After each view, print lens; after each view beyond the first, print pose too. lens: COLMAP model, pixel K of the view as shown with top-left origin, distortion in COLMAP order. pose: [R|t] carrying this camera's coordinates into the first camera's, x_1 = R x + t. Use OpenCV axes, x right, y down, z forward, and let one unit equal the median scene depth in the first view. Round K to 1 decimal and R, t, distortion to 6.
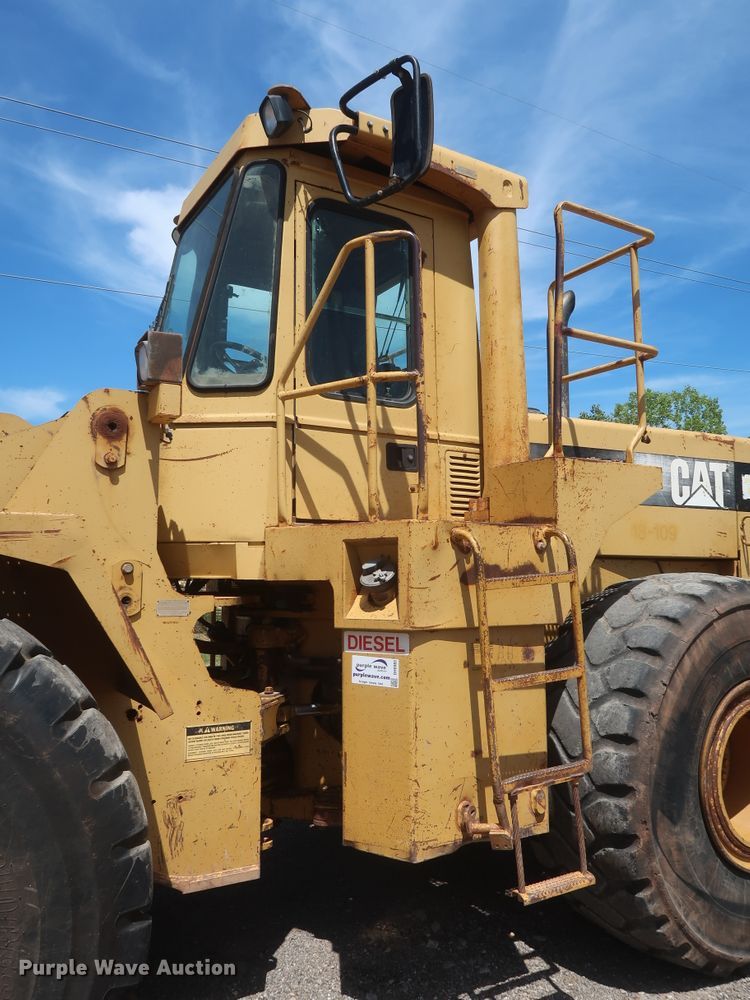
lens RADIAL K [[777.9, 0, 371.4], [0, 777.9, 496.6], [0, 0, 1]] dist [-0.030368, 0.015379]
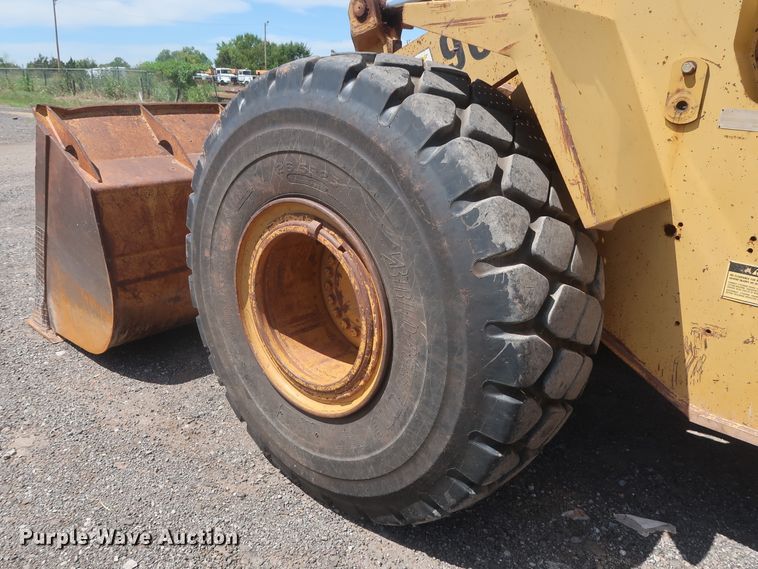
lens RADIAL K [[589.6, 0, 372.3], [0, 589.6, 286.1], [0, 0, 1]] dist [-0.030368, 0.015379]
pose [[0.304049, 0.319214, -0.897584, 0.230861], [0.050850, 0.935409, 0.349891, 0.069861], [0.951298, -0.152026, 0.268178, 0.417989]]
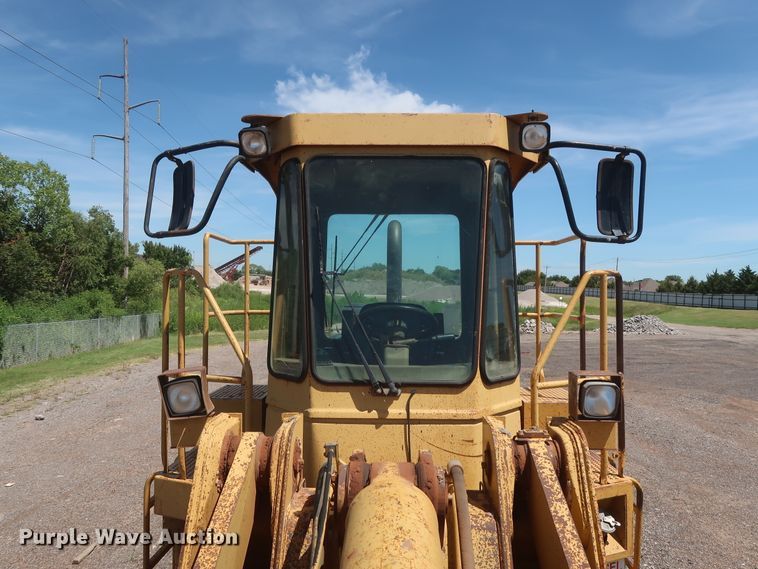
lens RADIAL K [[589.6, 0, 381.2], [0, 589.6, 282.8], [0, 0, 1]] dist [-0.030368, 0.015379]
pose [[0.519869, 0.020255, 0.854006, -1.077574], [-0.086432, 0.995836, 0.028996, -0.310965], [-0.849862, -0.088887, 0.519455, 0.795194]]
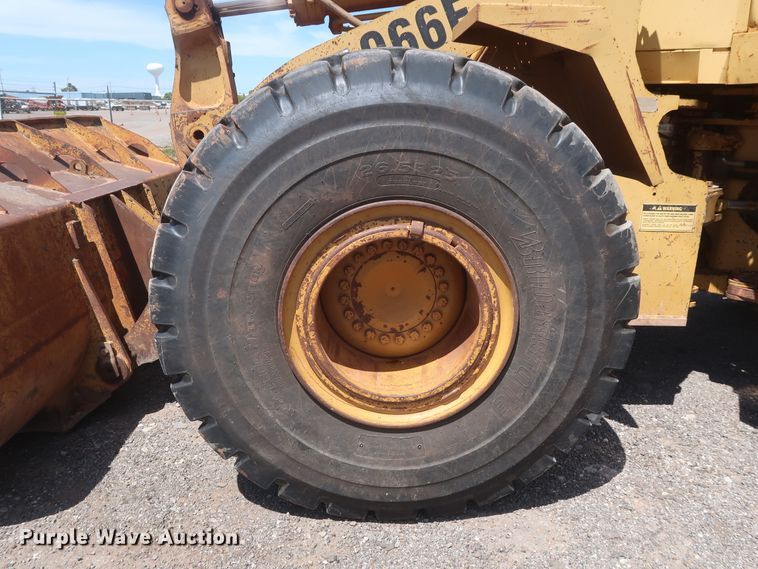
lens RADIAL K [[589.6, 0, 372.1], [0, 589.6, 283.5], [0, 0, 1]] dist [-0.030368, 0.015379]
pose [[0.868742, 0.148447, -0.472494, -0.147634], [0.031776, 0.935351, 0.352290, 0.068096], [0.494245, -0.321063, 0.807862, -0.019745]]
